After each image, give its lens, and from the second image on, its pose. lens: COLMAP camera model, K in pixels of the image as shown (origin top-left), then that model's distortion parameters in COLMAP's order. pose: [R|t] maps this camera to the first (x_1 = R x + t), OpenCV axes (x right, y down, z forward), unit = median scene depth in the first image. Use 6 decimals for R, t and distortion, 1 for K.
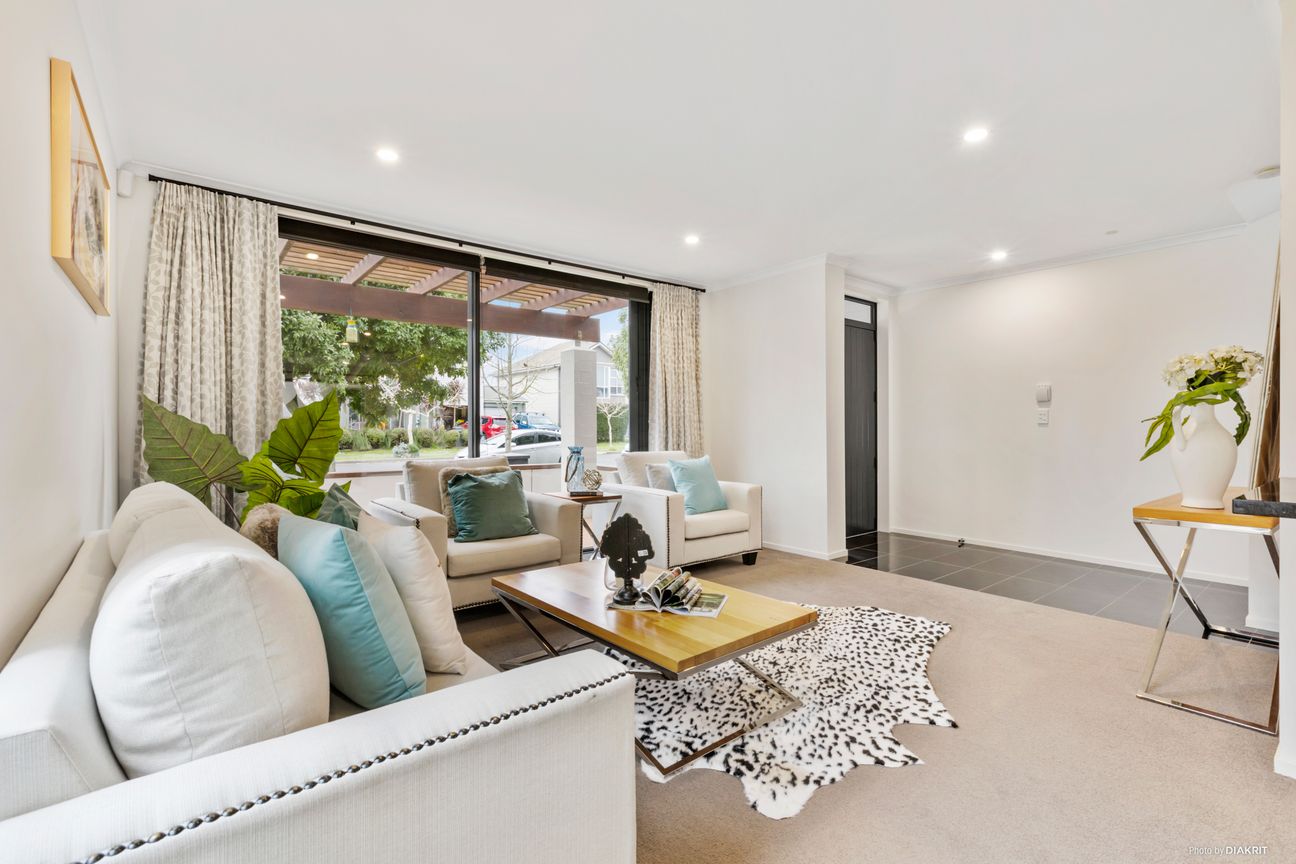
lens RADIAL K [[587.0, 0, 647.8], [0, 587.0, 431.5], [0, 0, 1]] dist [0.005817, 0.000404]
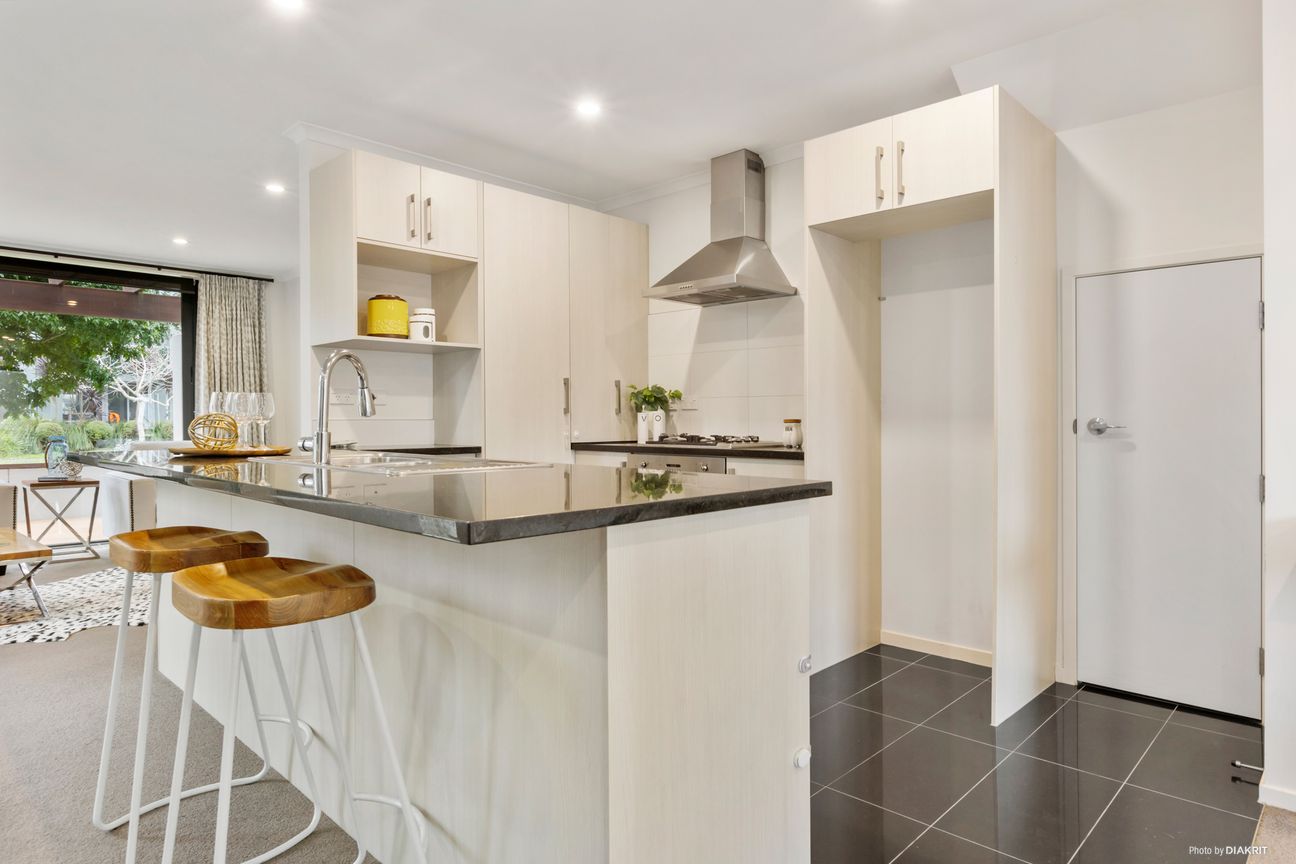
lens RADIAL K [[759.5, 0, 646.7], [0, 759.5, 426.7], [0, 0, 1]] dist [-0.006817, 0.001517]
pose [[0.990566, -0.004427, 0.136964, 0.940592], [0.004012, 0.999986, 0.003307, 0.012148], [-0.136976, -0.002726, 0.990571, -0.621297]]
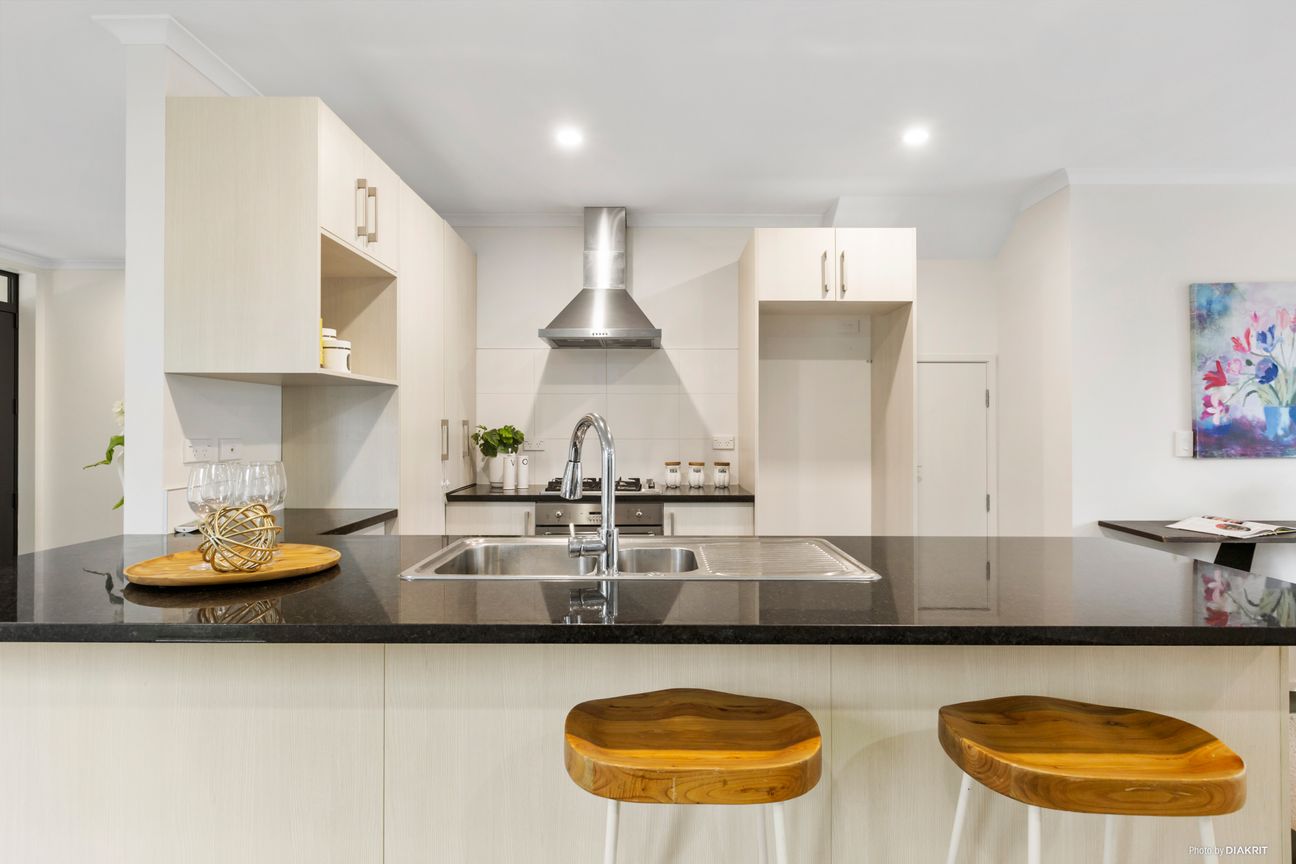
lens RADIAL K [[675.7, 0, 650.2], [0, 675.7, 419.4], [0, 0, 1]] dist [-0.002081, -0.000289]
pose [[0.619223, 0.006106, 0.785191, 0.403991], [0.006082, 0.999902, -0.012573, -0.050905], [-0.785192, 0.012561, 0.619126, -0.190132]]
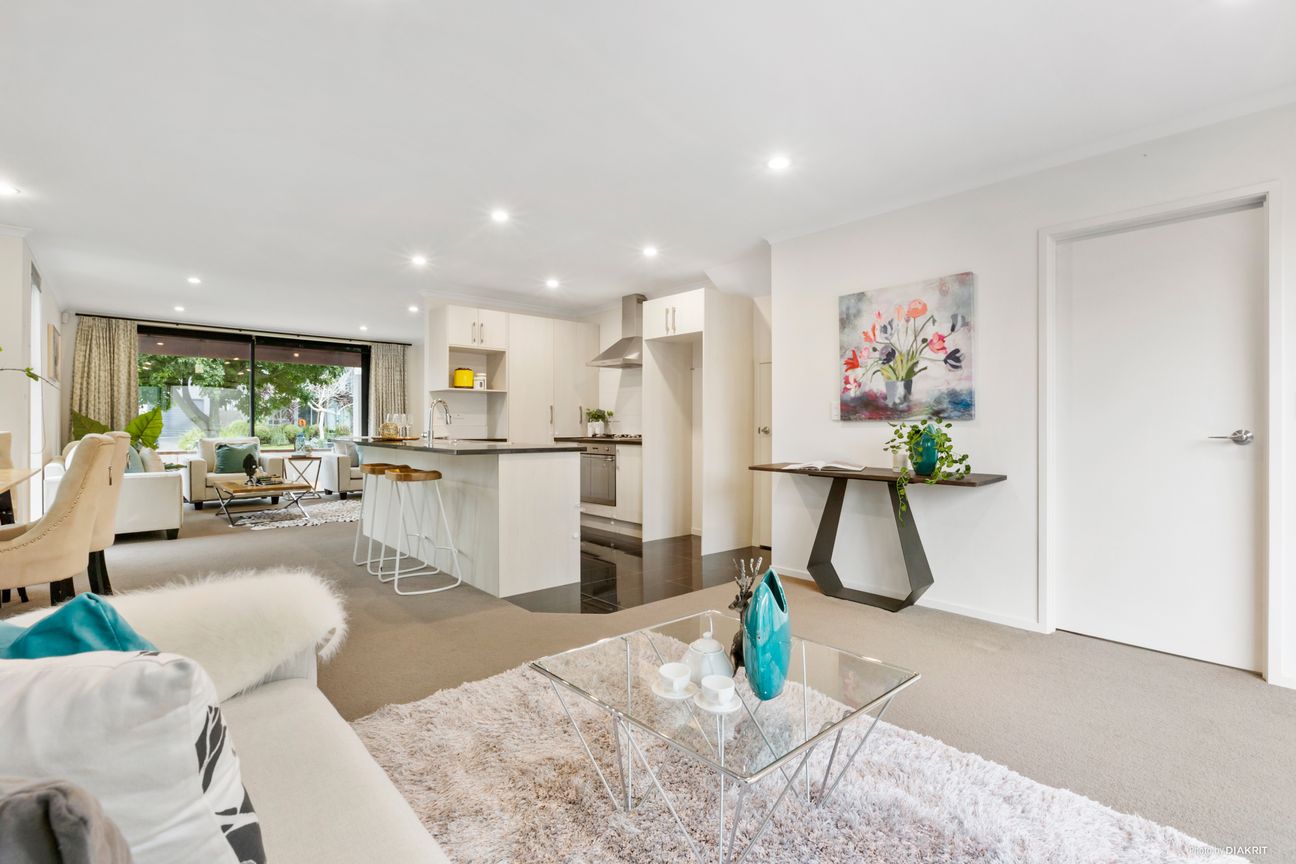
lens RADIAL K [[602.2, 0, 647.5], [0, 602.2, 429.0], [0, 0, 1]] dist [-0.003566, -0.000753]
pose [[0.998410, 0.001794, 0.056345, 1.186838], [-0.001769, 0.999998, -0.000479, 0.014475], [-0.056345, 0.000378, 0.998411, -1.386731]]
